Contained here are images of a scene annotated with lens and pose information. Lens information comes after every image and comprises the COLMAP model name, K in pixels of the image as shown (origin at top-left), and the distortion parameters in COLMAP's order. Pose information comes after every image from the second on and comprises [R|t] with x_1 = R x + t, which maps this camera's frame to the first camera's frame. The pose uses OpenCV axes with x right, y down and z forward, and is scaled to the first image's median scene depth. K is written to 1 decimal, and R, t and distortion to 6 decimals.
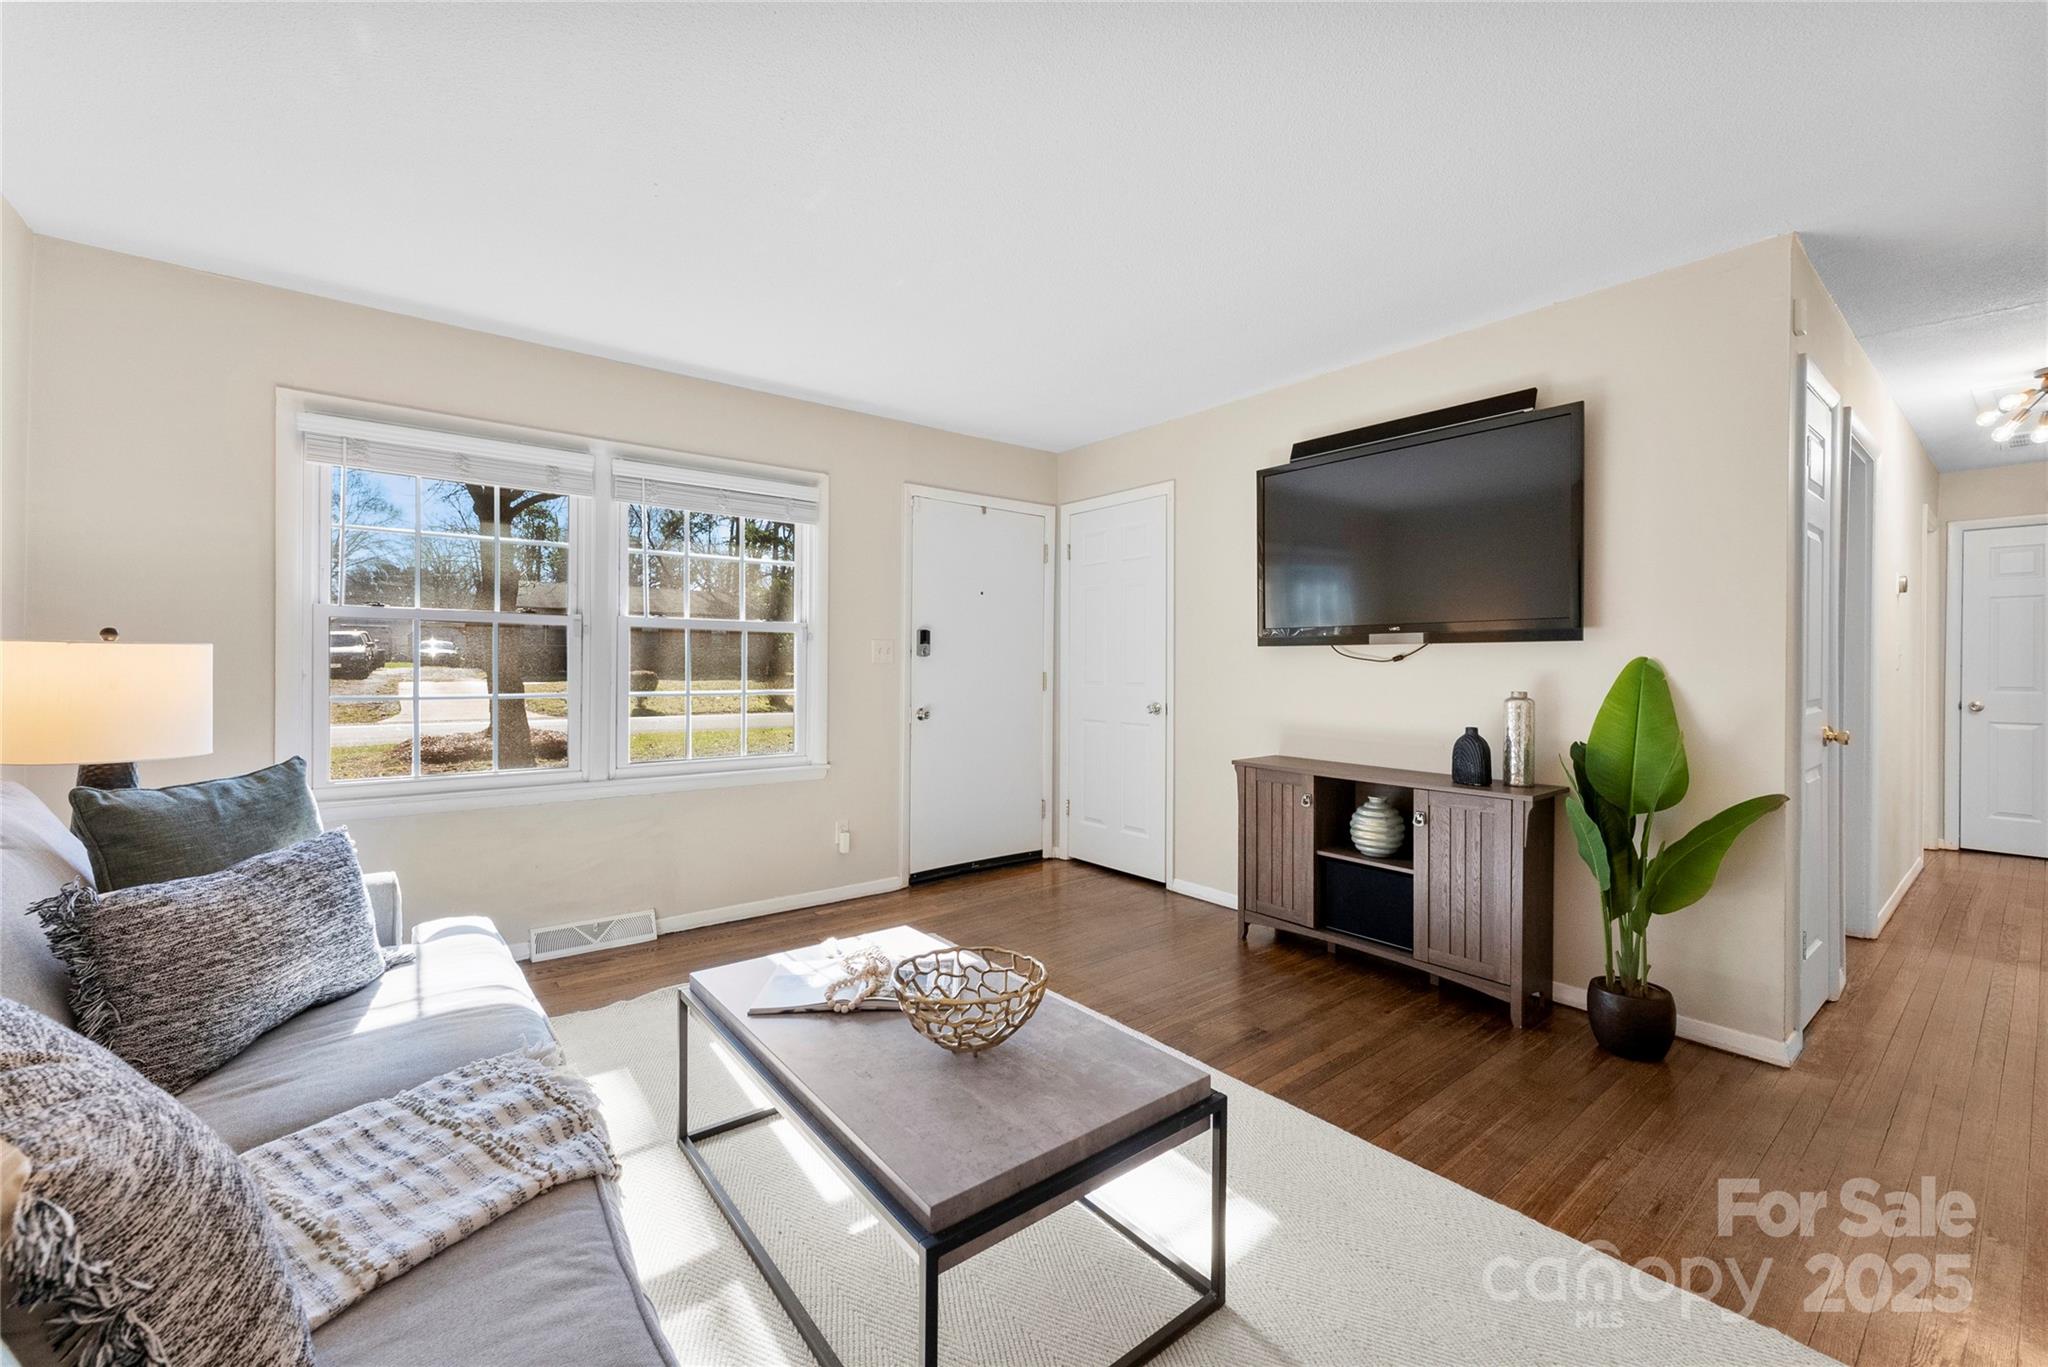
lens RADIAL K [[816.5, 0, 1009.9], [0, 816.5, 675.5], [0, 0, 1]] dist [0.002787, 0.000196]
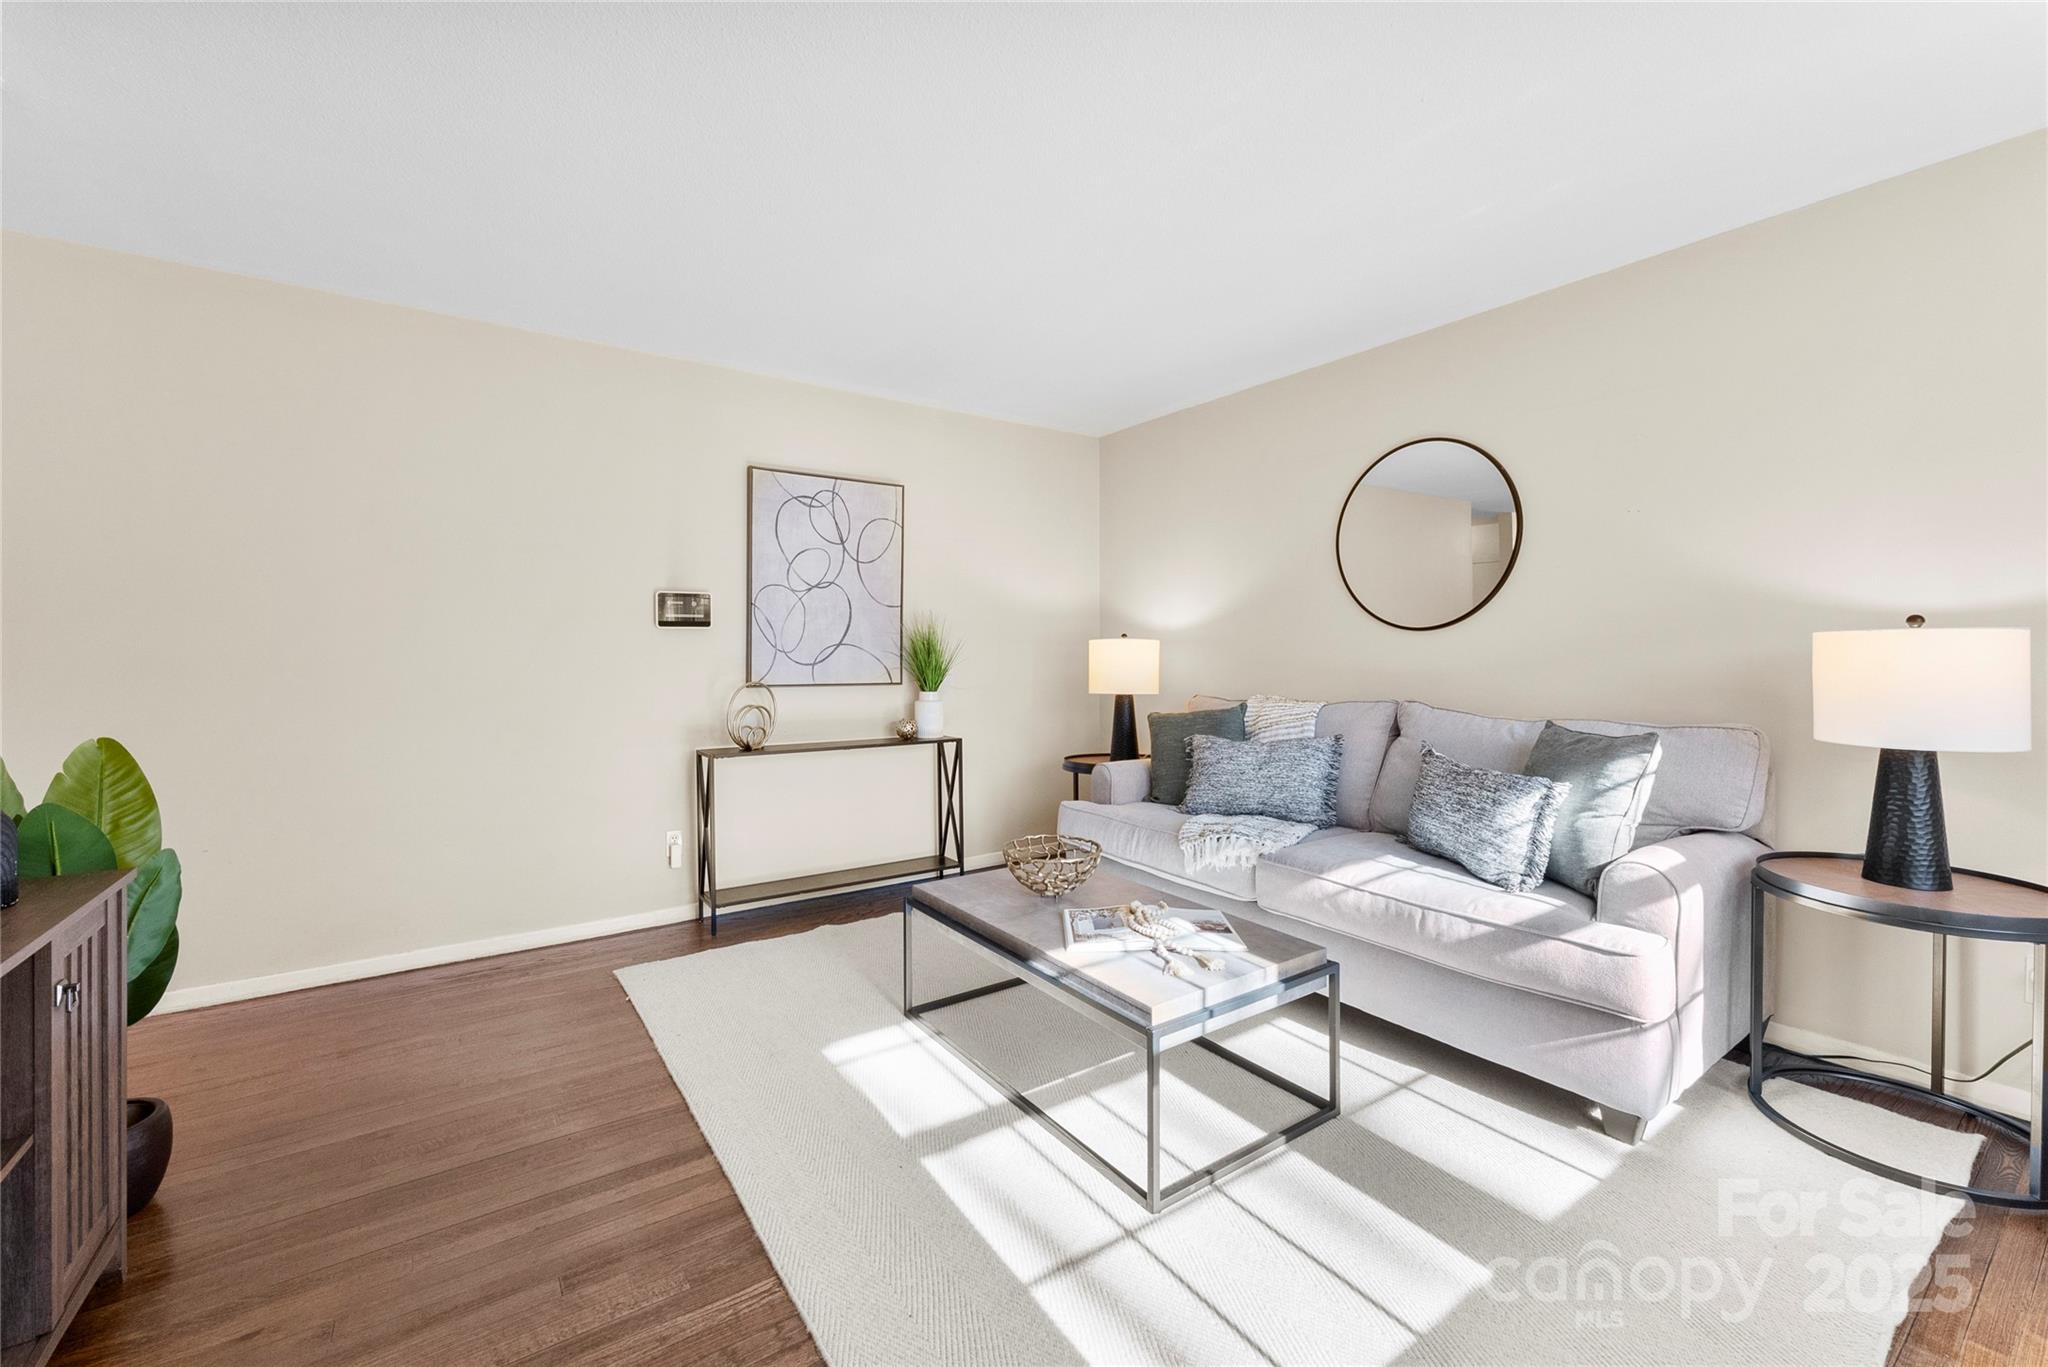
lens RADIAL K [[816.5, 0, 1020.2], [0, 816.5, 663.3], [0, 0, 1]] dist [0.002787, 0.000196]
pose [[-0.998200, -0.004341, 0.059823, -0.035389], [-0.003415, 0.999873, 0.015580, -0.005260], [-0.059883, 0.015348, -0.998087, 1.123103]]
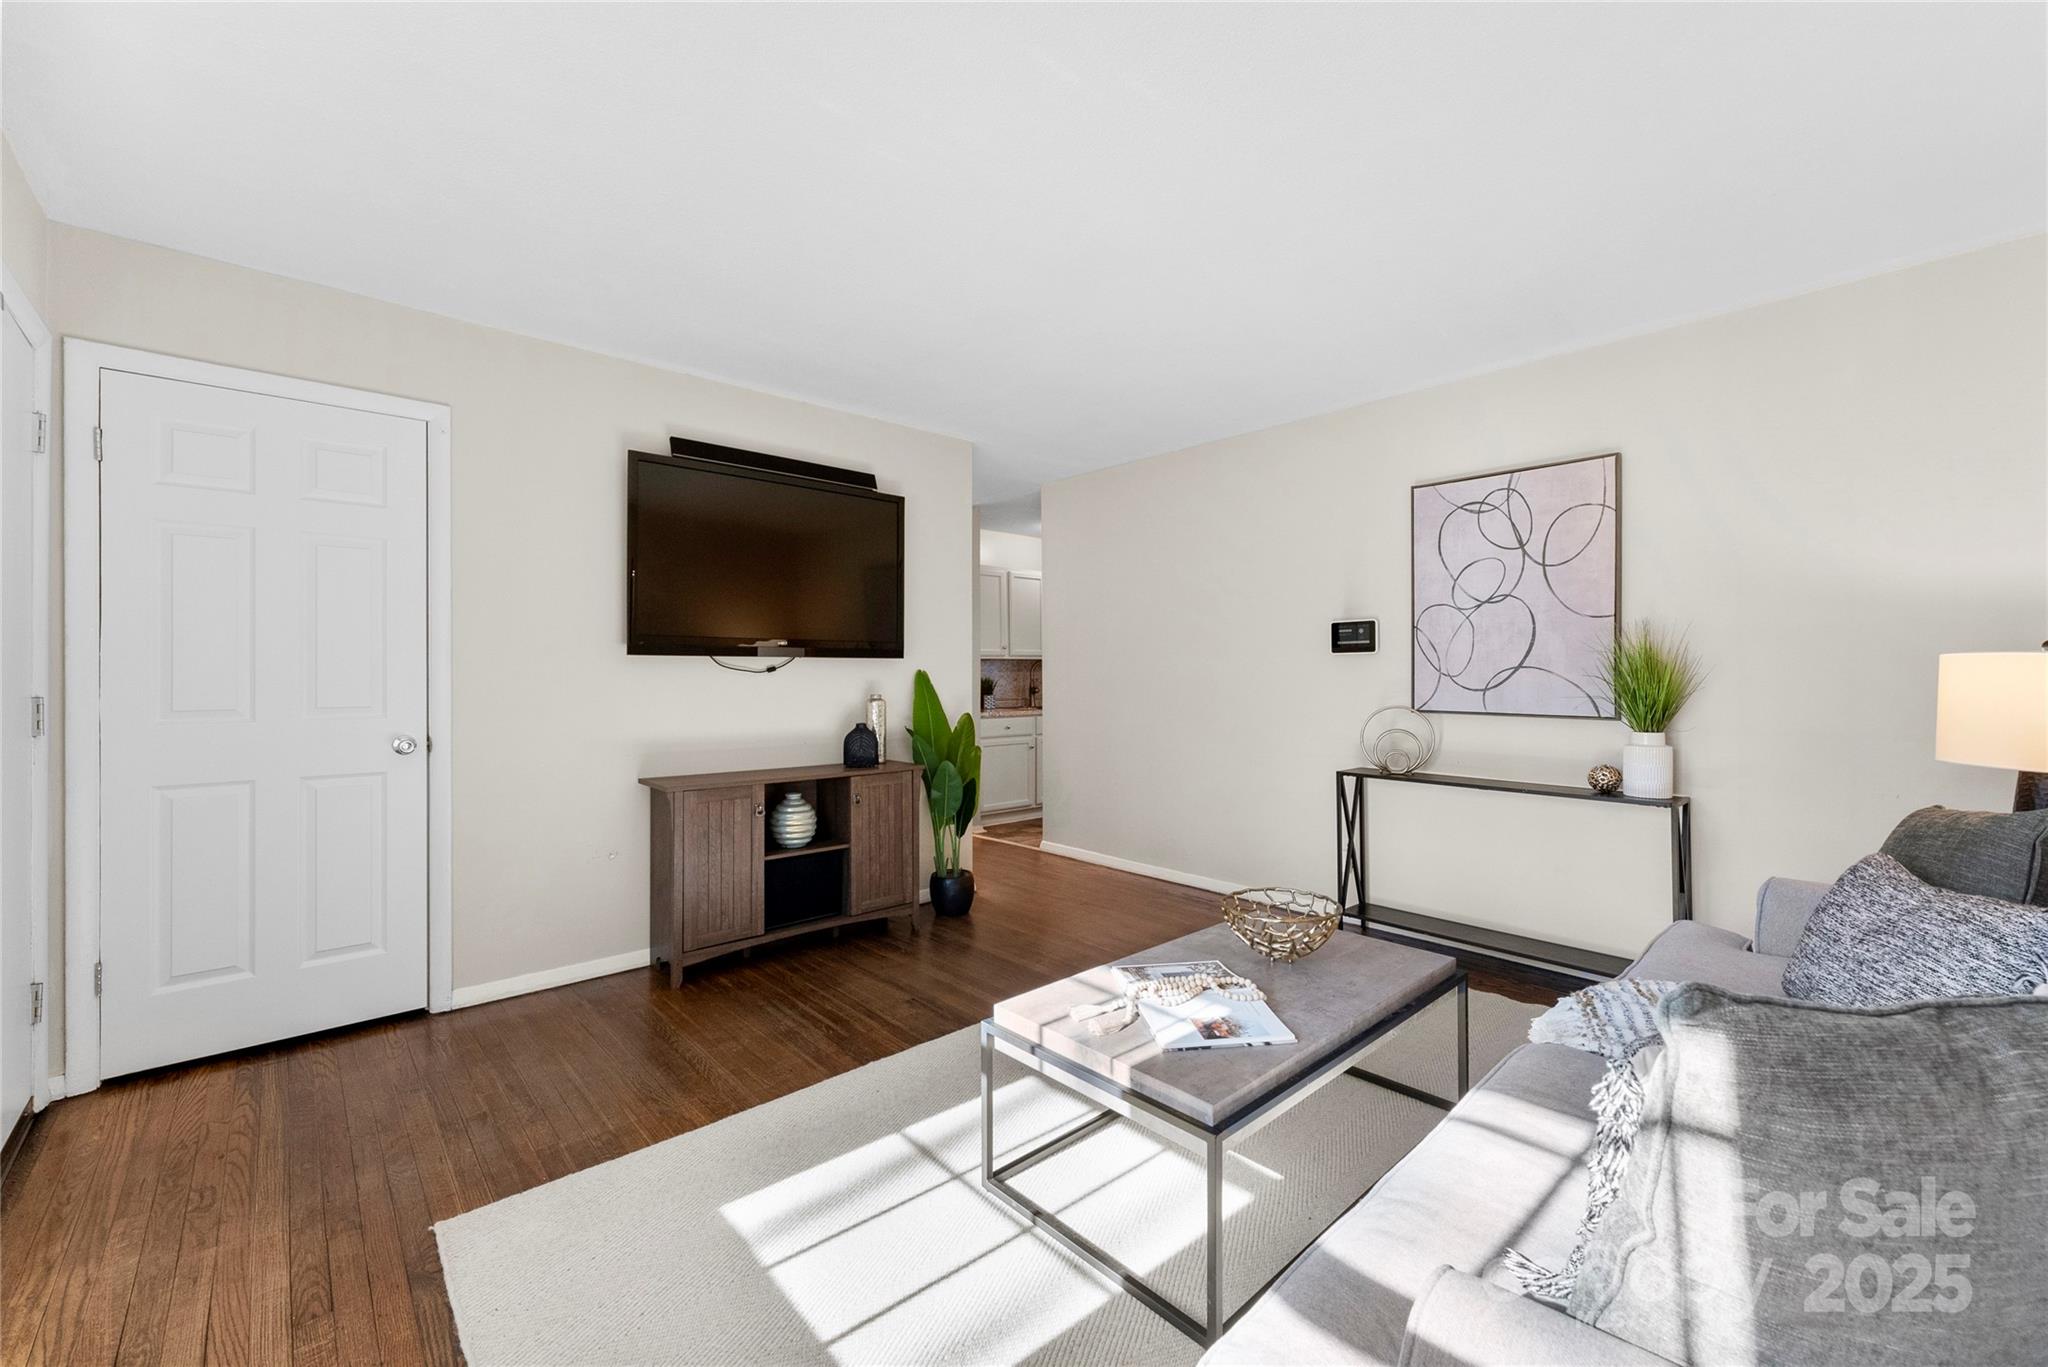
lens RADIAL K [[816.5, 0, 1029.5], [0, 816.5, 668.4], [0, 0, 1]] dist [0.002787, 0.000196]
pose [[-0.074564, -0.000258, 0.997216, -0.605594], [0.011041, 0.999938, 0.001085, -0.017929], [-0.997155, 0.011091, -0.074556, 0.669088]]
